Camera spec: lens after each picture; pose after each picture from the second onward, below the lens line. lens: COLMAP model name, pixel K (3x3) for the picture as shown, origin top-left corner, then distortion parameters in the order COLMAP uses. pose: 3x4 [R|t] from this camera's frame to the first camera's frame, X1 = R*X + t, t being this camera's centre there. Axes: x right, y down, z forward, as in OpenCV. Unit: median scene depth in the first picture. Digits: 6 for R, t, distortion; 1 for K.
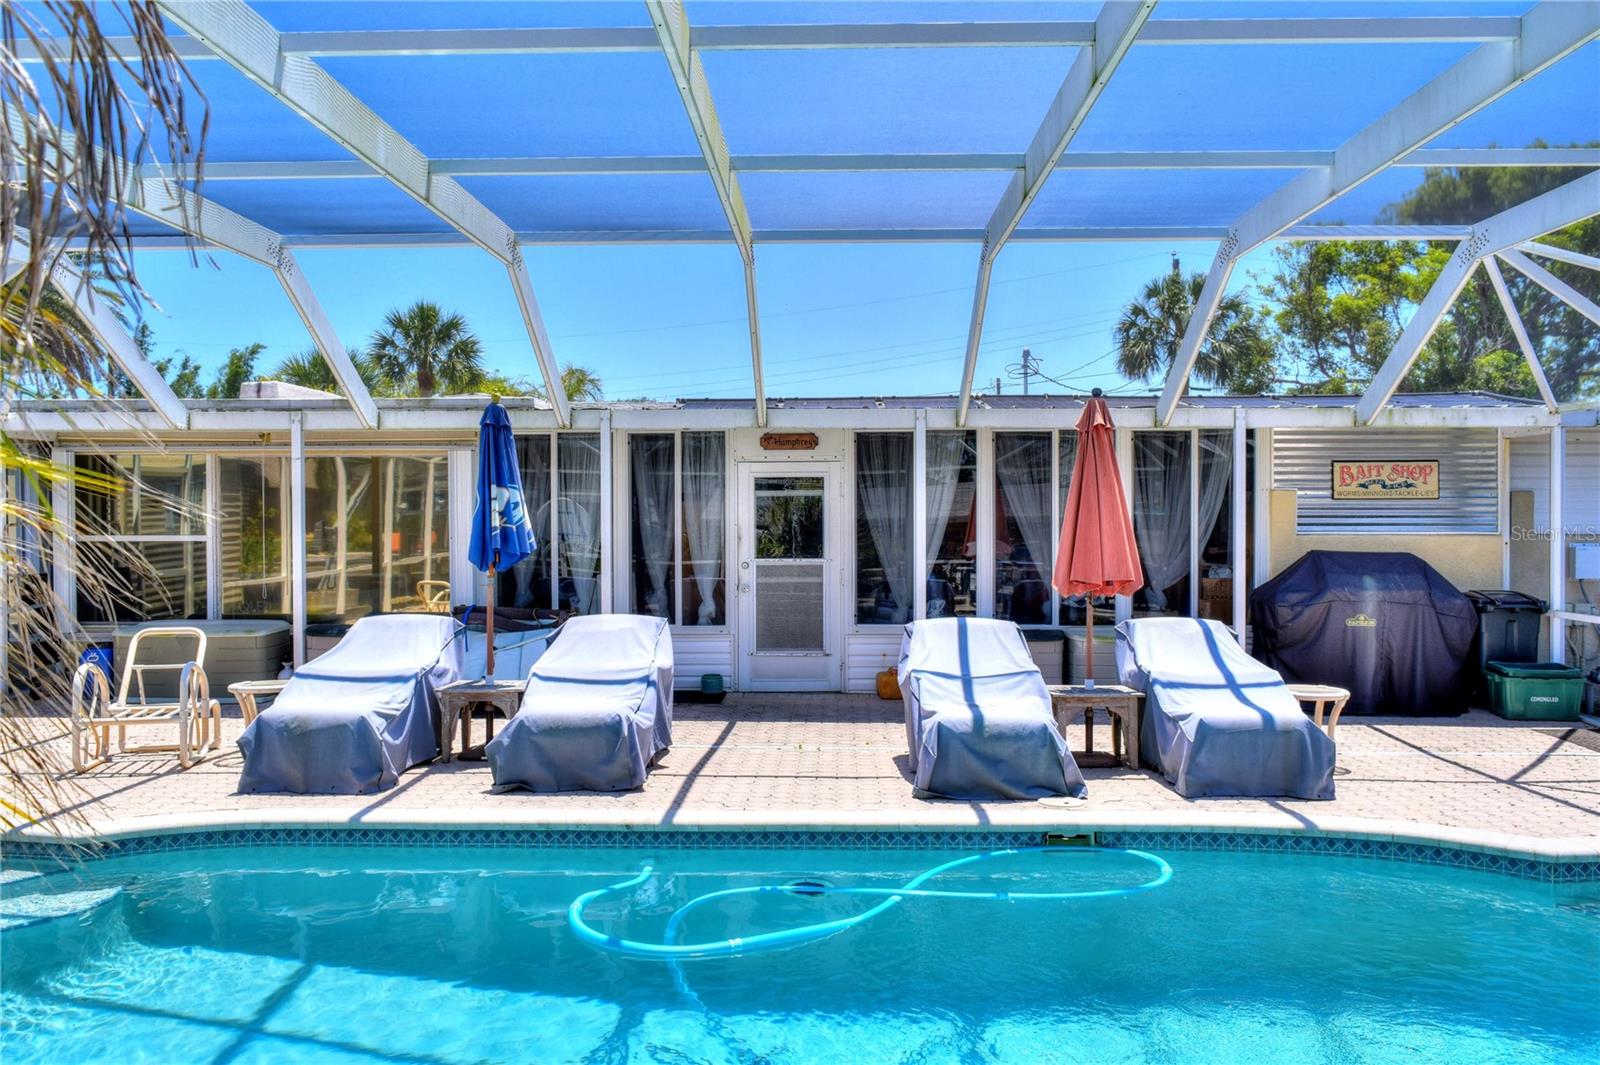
lens RADIAL K [[1245.5, 0, 800.0], [0, 1245.5, 532.5], [0, 0, 1]] dist [-0.009544, 0.004622]
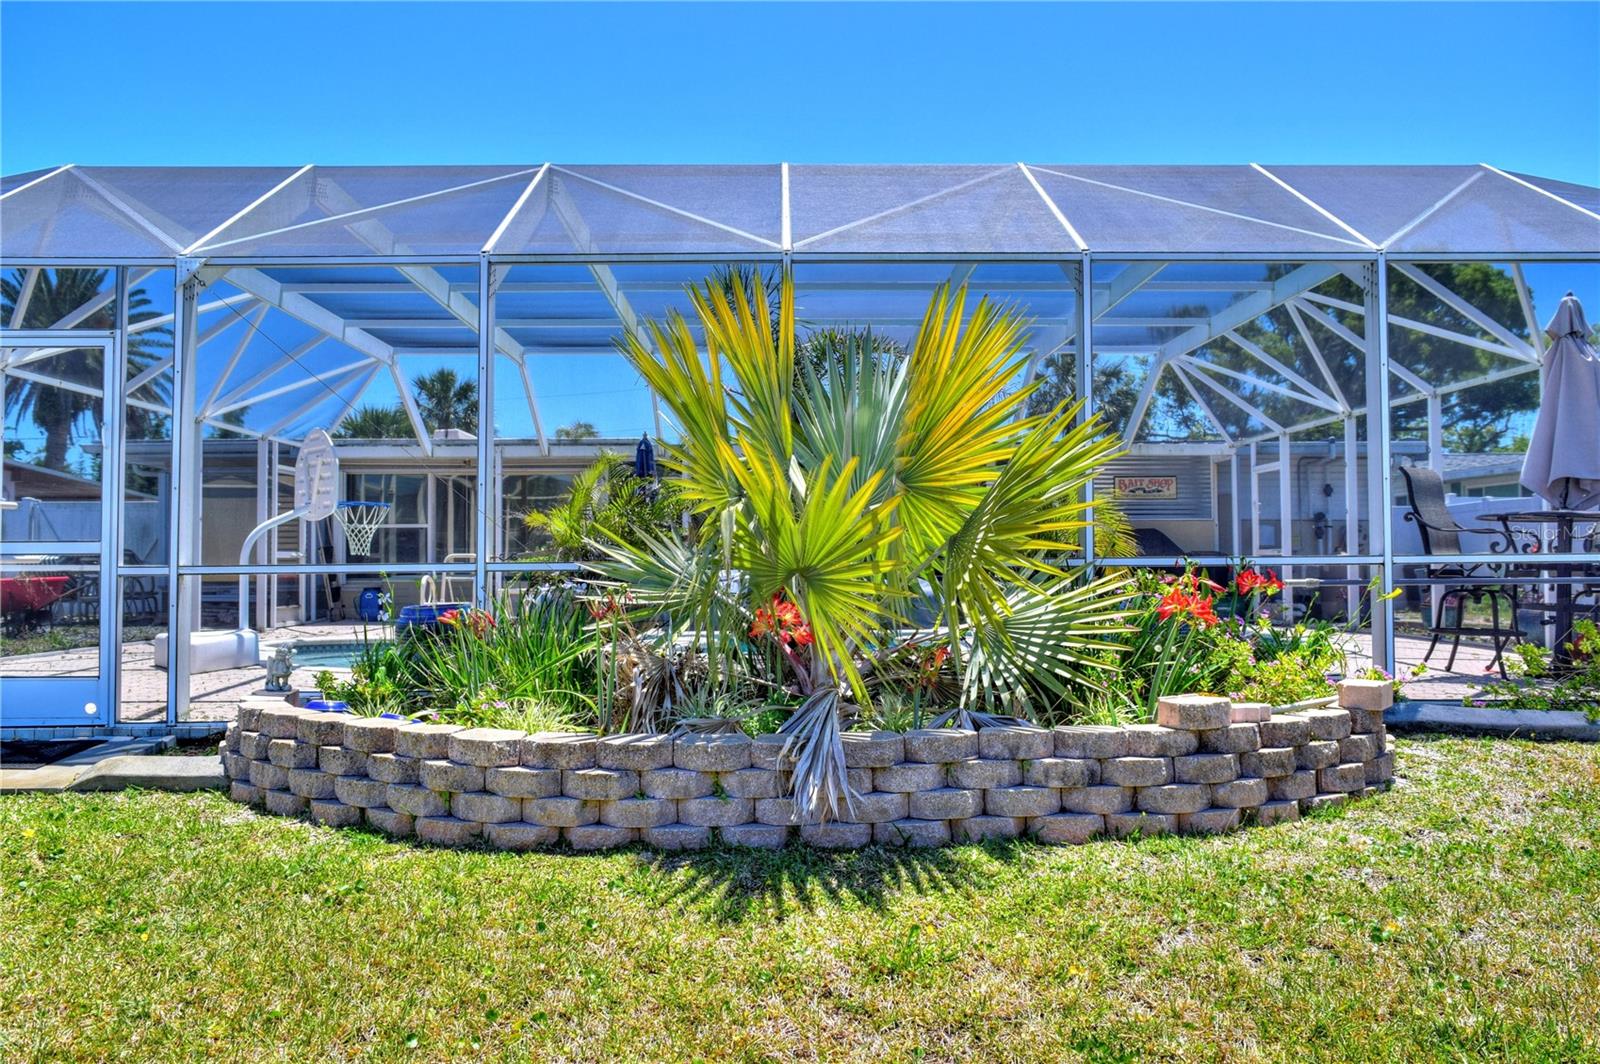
lens RADIAL K [[1245.5, 0, 800.0], [0, 1245.5, 532.0], [0, 0, 1]] dist [-0.009544, 0.004622]
pose [[0.998498, -0.003027, 0.054703, -0.027061], [0.005568, 0.998909, -0.046358, 0.027903], [-0.054503, 0.046593, 0.997426, -0.195589]]
